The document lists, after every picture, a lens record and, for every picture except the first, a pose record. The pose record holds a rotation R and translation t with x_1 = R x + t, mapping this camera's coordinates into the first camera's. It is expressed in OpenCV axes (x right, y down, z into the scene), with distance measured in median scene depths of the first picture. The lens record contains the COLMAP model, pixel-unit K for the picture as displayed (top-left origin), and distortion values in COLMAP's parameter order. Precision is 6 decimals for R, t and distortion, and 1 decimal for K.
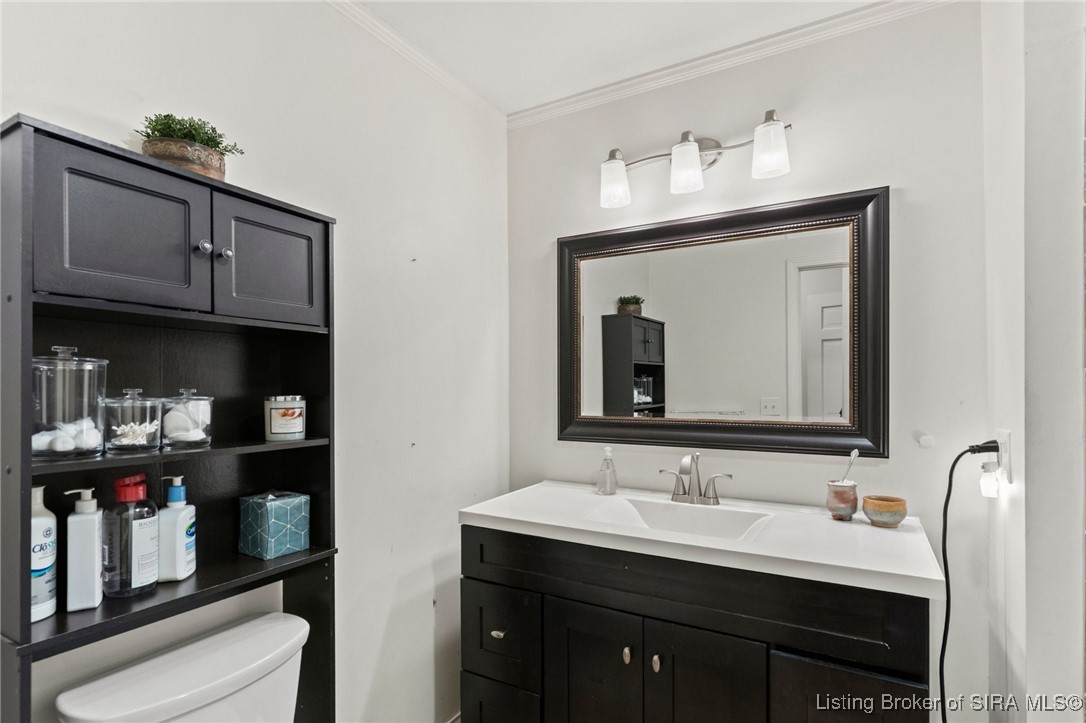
lens RADIAL K [[536.7, 0, 543.1], [0, 536.7, 385.9], [0, 0, 1]] dist [-0.000711, -0.000169]
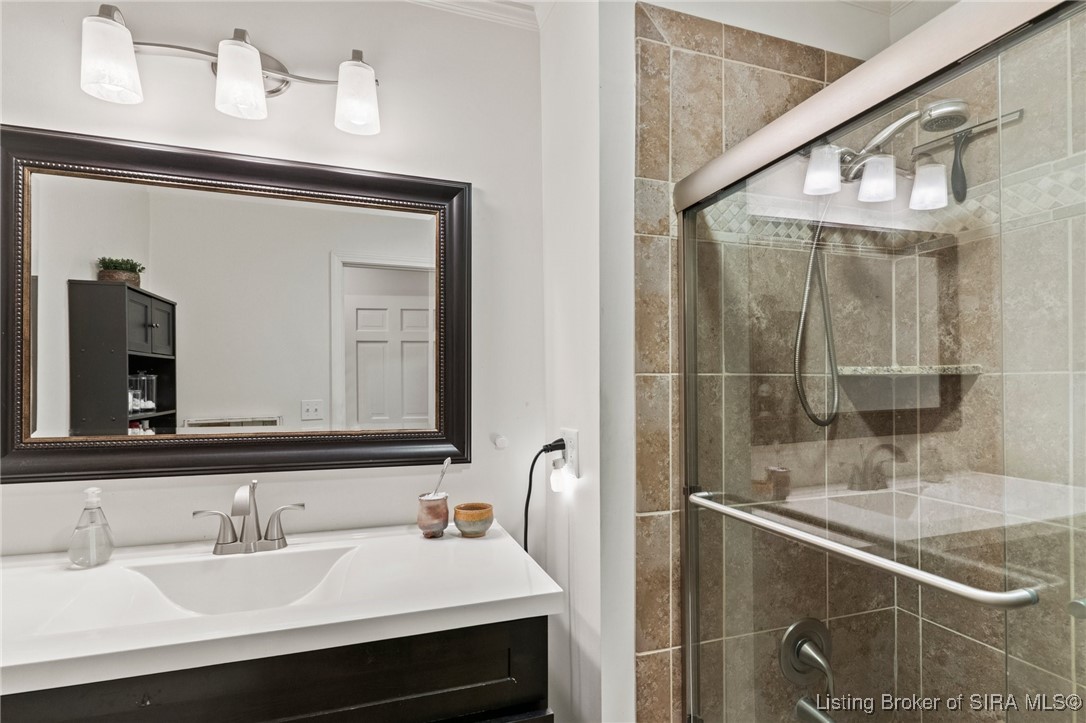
lens RADIAL K [[536.7, 0, 543.1], [0, 536.7, 385.9], [0, 0, 1]] dist [-0.000711, -0.000169]
pose [[0.659698, 0.005855, 0.751508, -0.000057], [-0.004646, 0.999982, -0.003713, -0.001165], [-0.751517, -0.001042, 0.659713, 0.234787]]
